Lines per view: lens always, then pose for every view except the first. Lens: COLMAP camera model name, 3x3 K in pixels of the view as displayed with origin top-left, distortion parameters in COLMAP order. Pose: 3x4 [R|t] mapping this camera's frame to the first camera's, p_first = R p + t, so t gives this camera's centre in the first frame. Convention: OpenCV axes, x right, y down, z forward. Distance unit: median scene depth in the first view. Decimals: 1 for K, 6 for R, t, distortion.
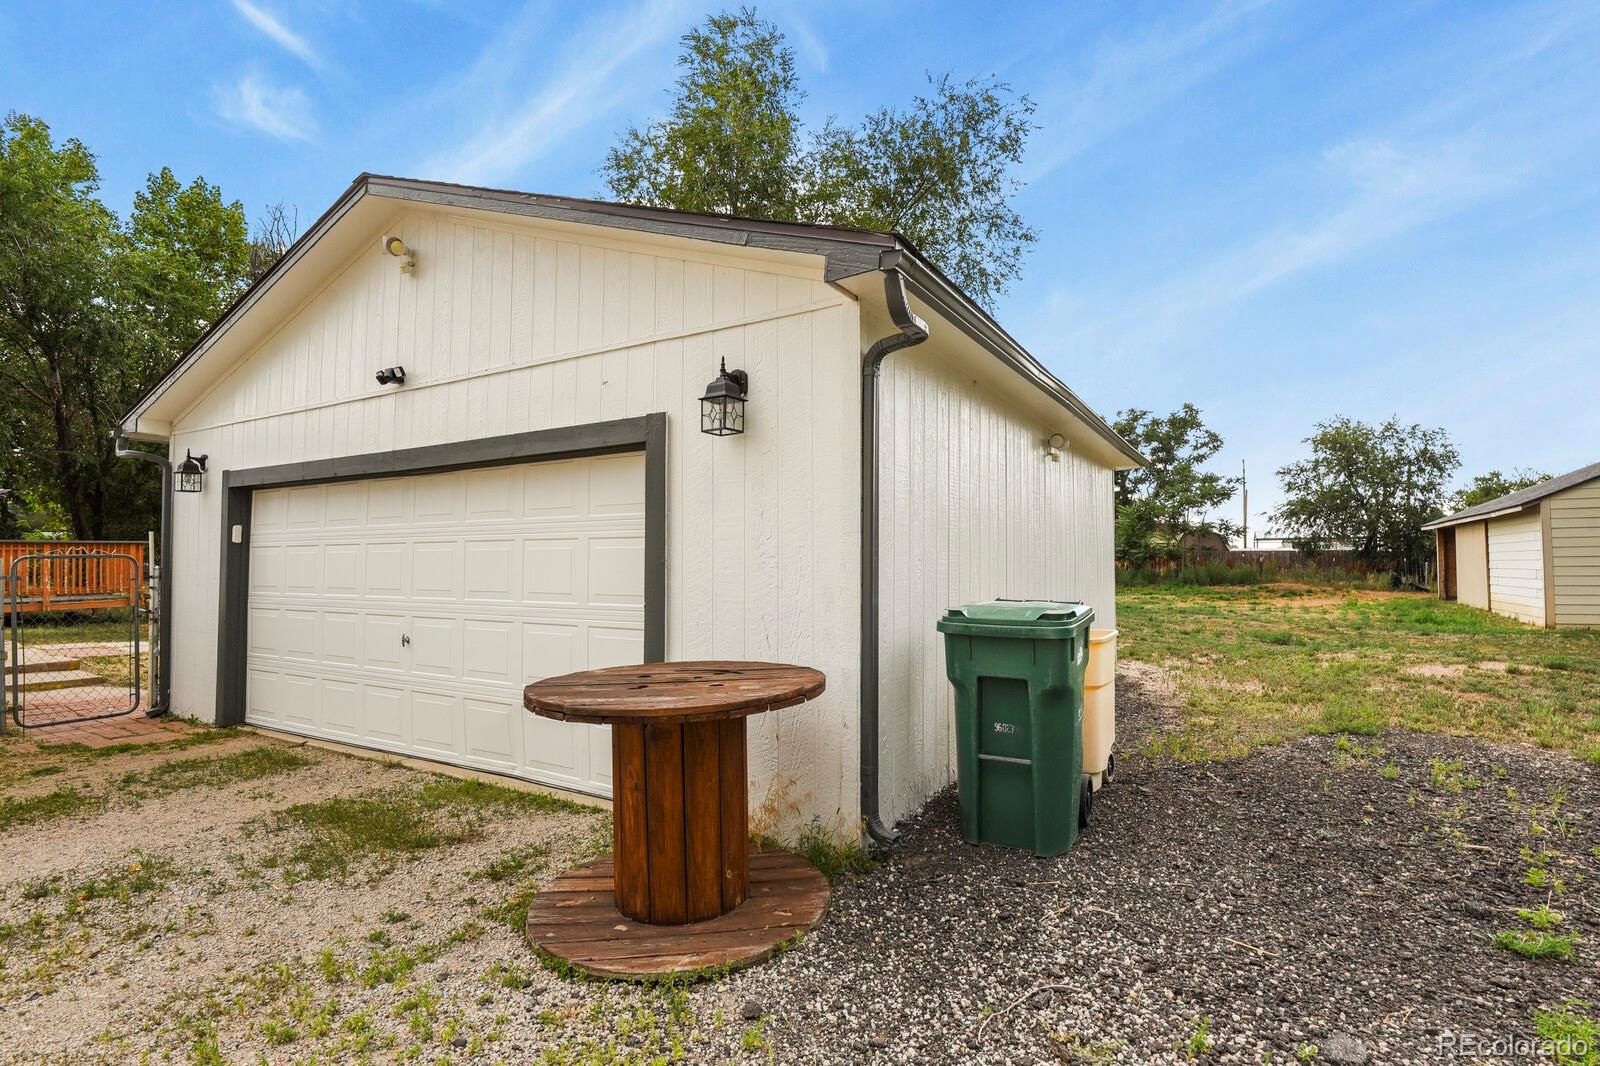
lens RADIAL K [[788.0, 0, 801.2], [0, 788.0, 535.3], [0, 0, 1]] dist [-0.005685, -0.002304]
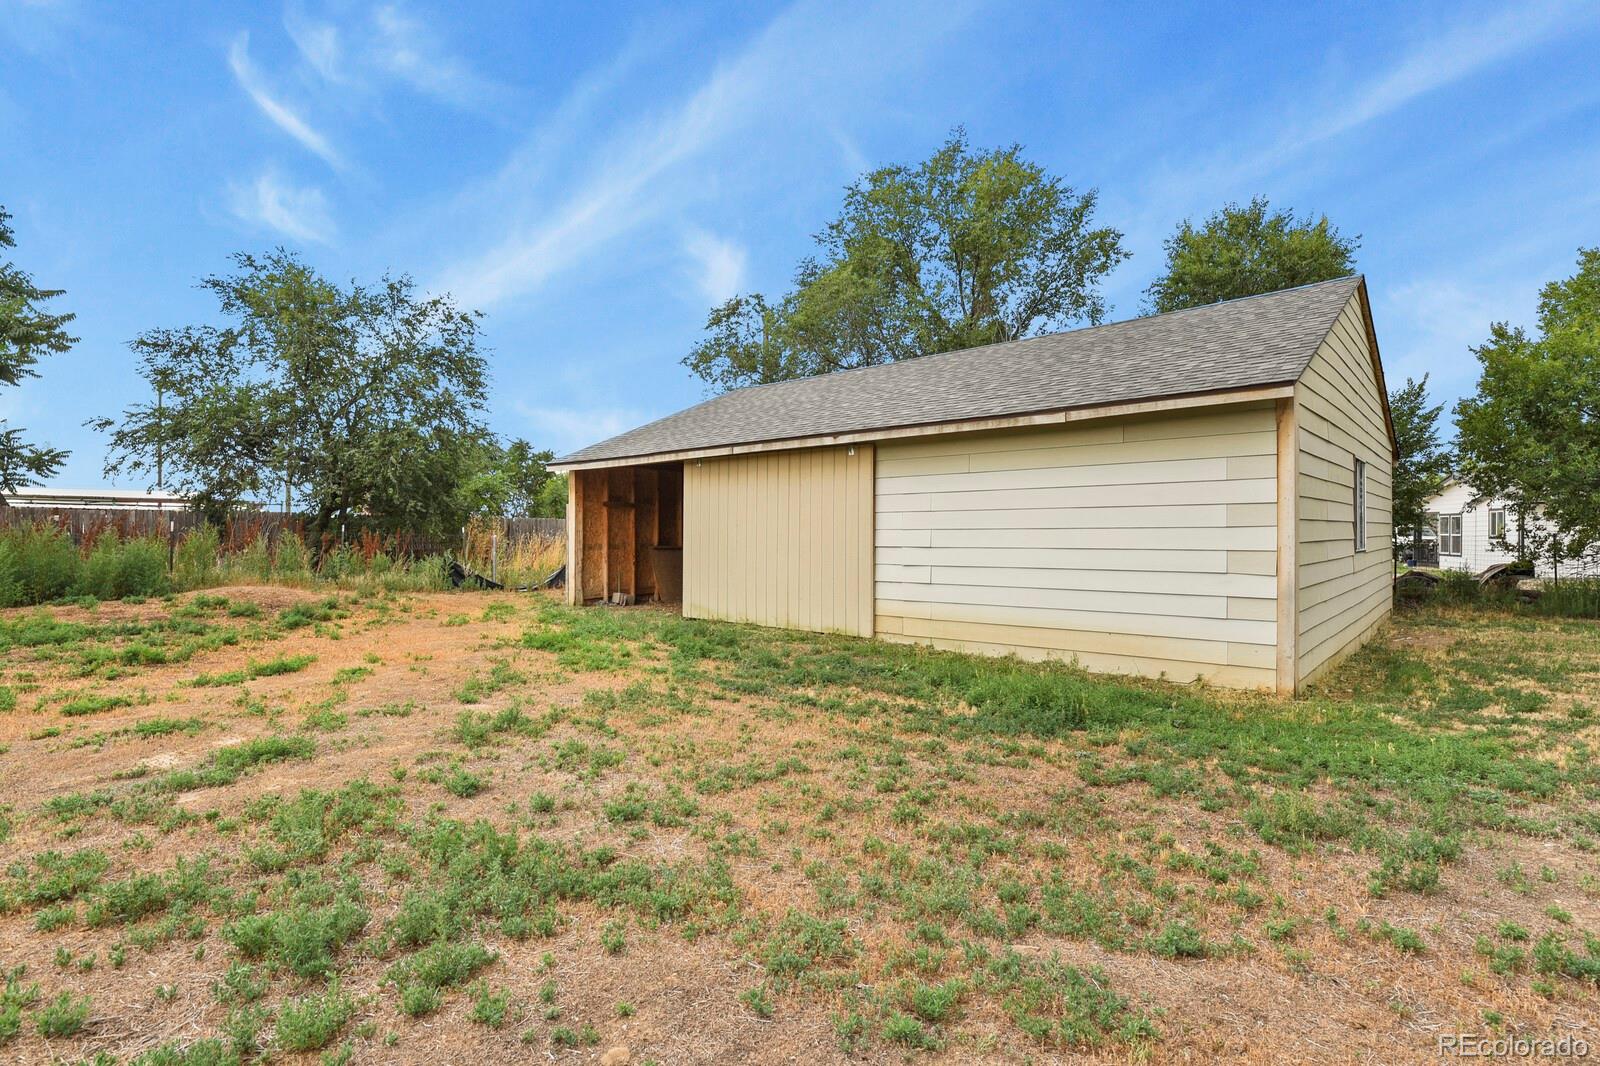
lens RADIAL K [[788.0, 0, 804.0], [0, 788.0, 533.0], [0, 0, 1]] dist [-0.005685, -0.002304]
pose [[0.178687, 0.006243, 0.983886, 0.222009], [-0.033850, 0.999427, -0.000194, 0.020118], [-0.983323, -0.033270, 0.178796, 0.529847]]
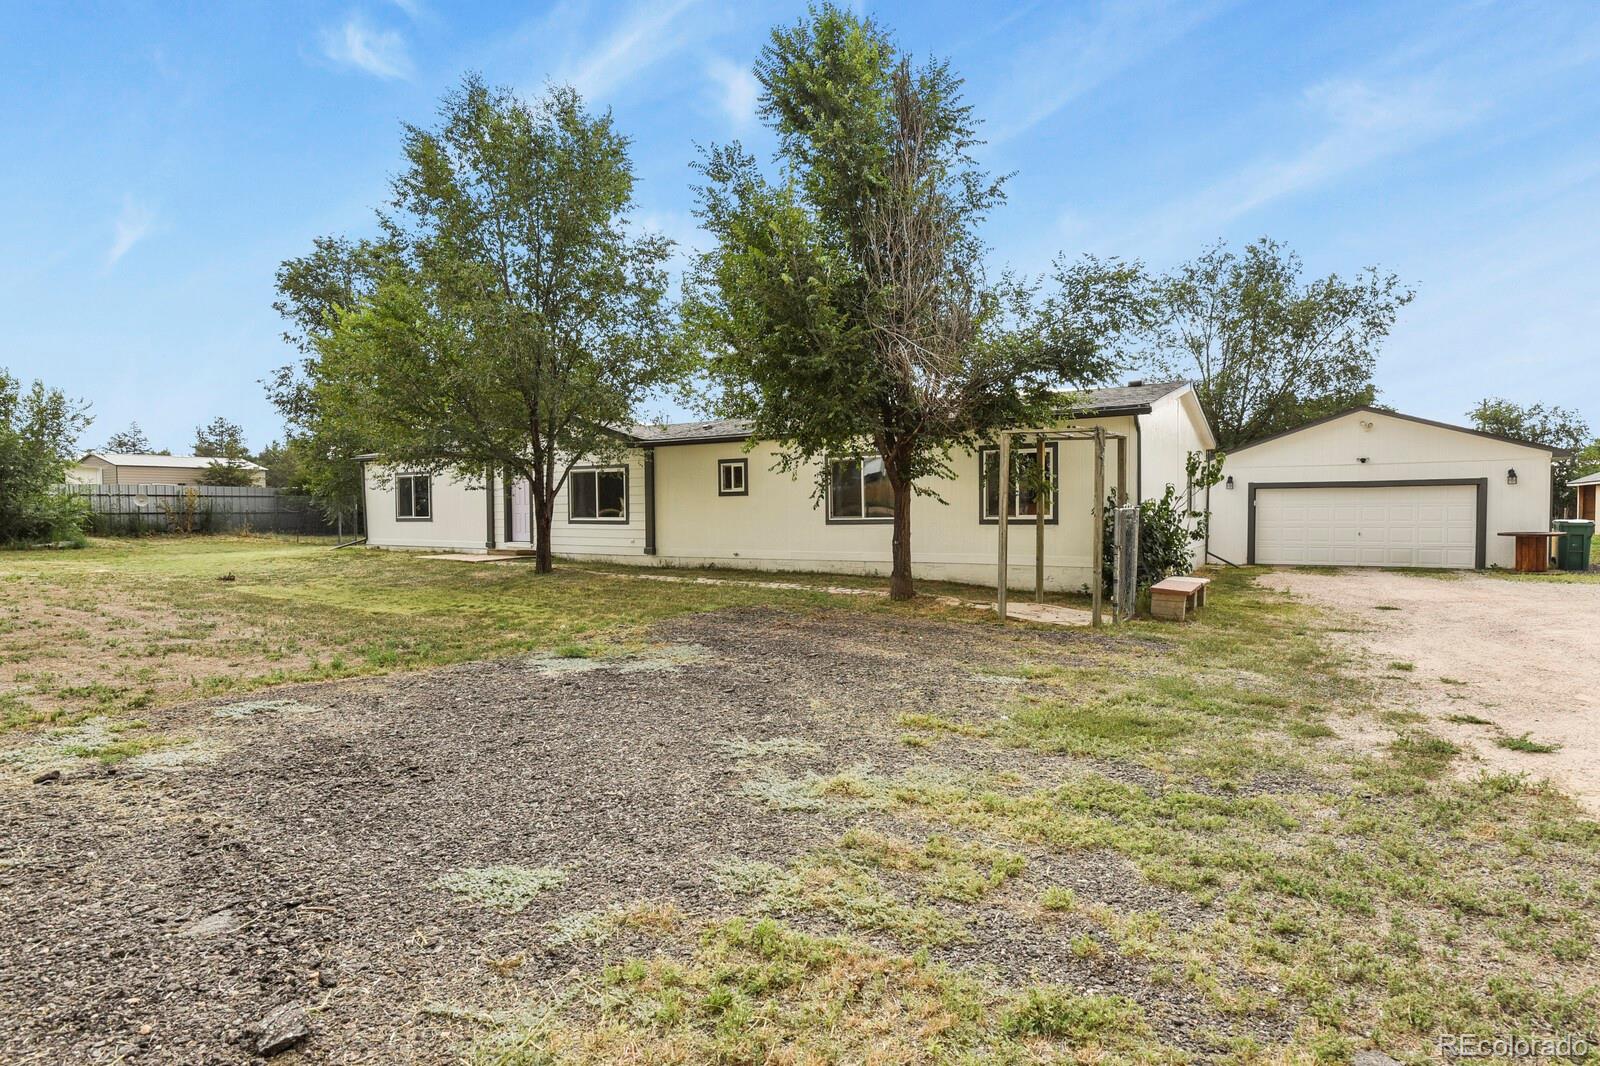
lens RADIAL K [[831.2, 0, 803.0], [0, 831.2, 530.5], [0, 0, 1]] dist [0.000890, -0.008083]
pose [[0.999930, -0.005443, -0.010510, -0.436253], [0.006066, 0.998168, 0.060206, -0.017629], [0.010163, -0.060266, 0.998131, -0.409996]]
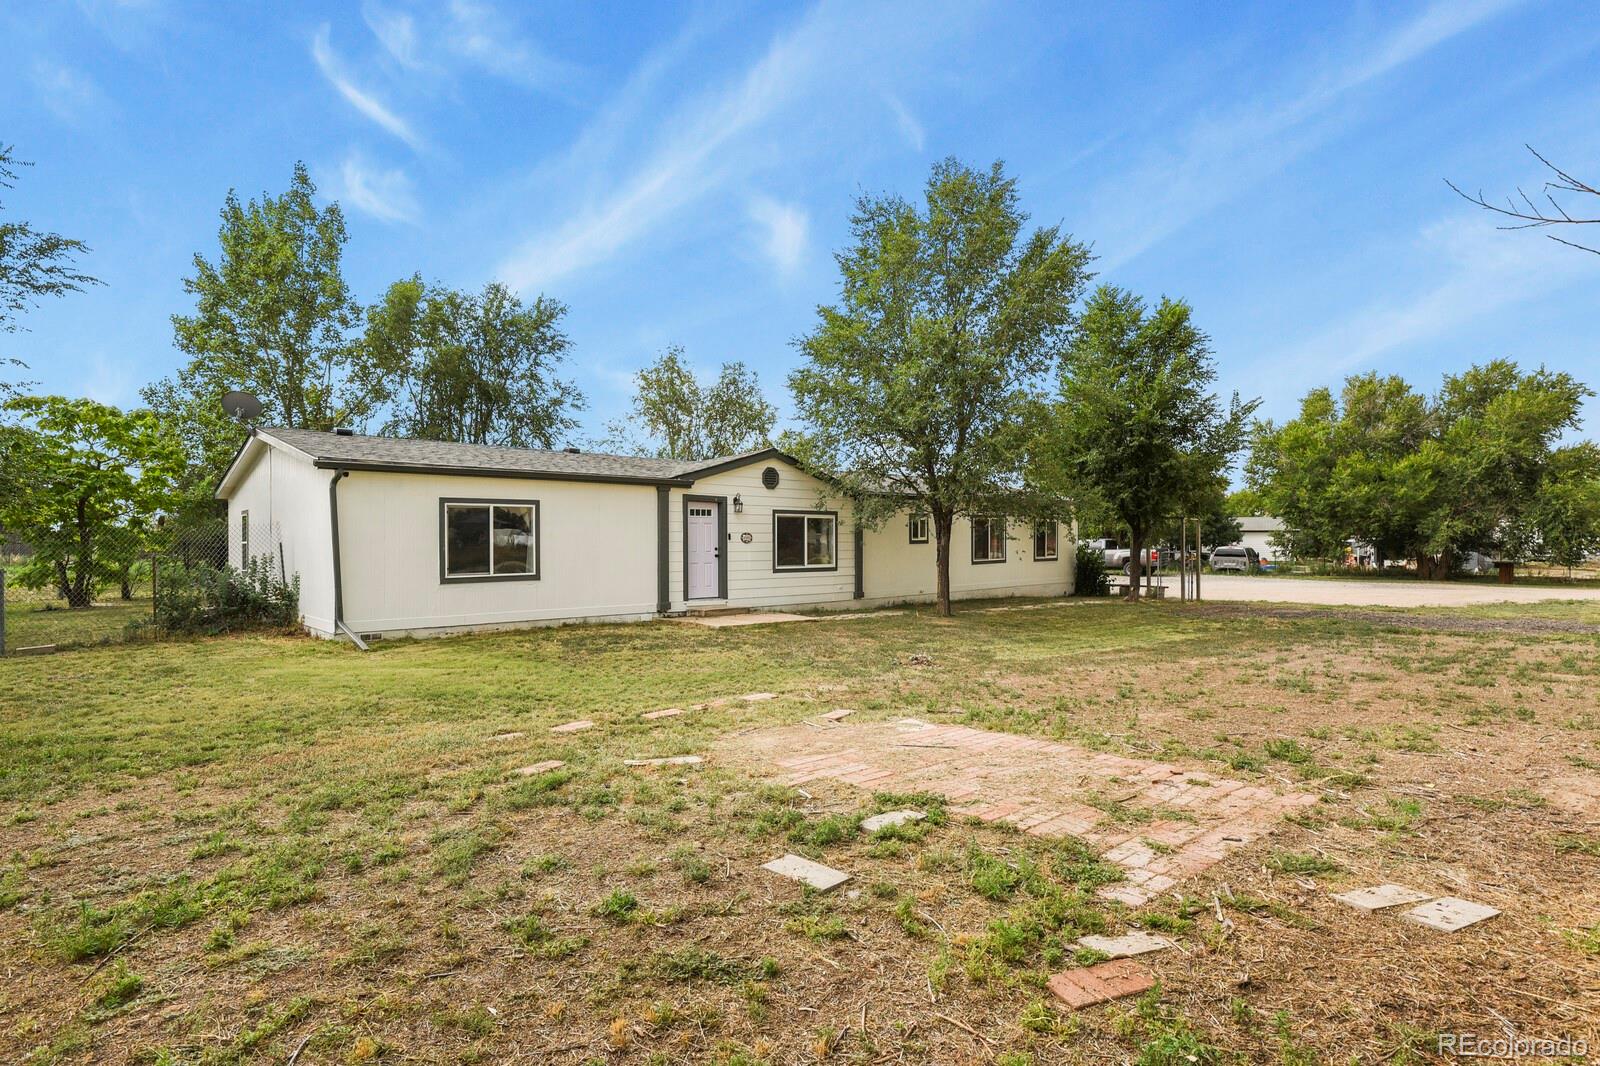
lens RADIAL K [[831.2, 0, 796.4], [0, 831.2, 542.4], [0, 0, 1]] dist [0.000890, -0.008083]
pose [[0.283999, -0.004367, 0.958815, -1.039874], [-0.028524, 0.999509, 0.013001, -0.015166], [-0.958400, -0.031041, 0.283735, -0.032224]]
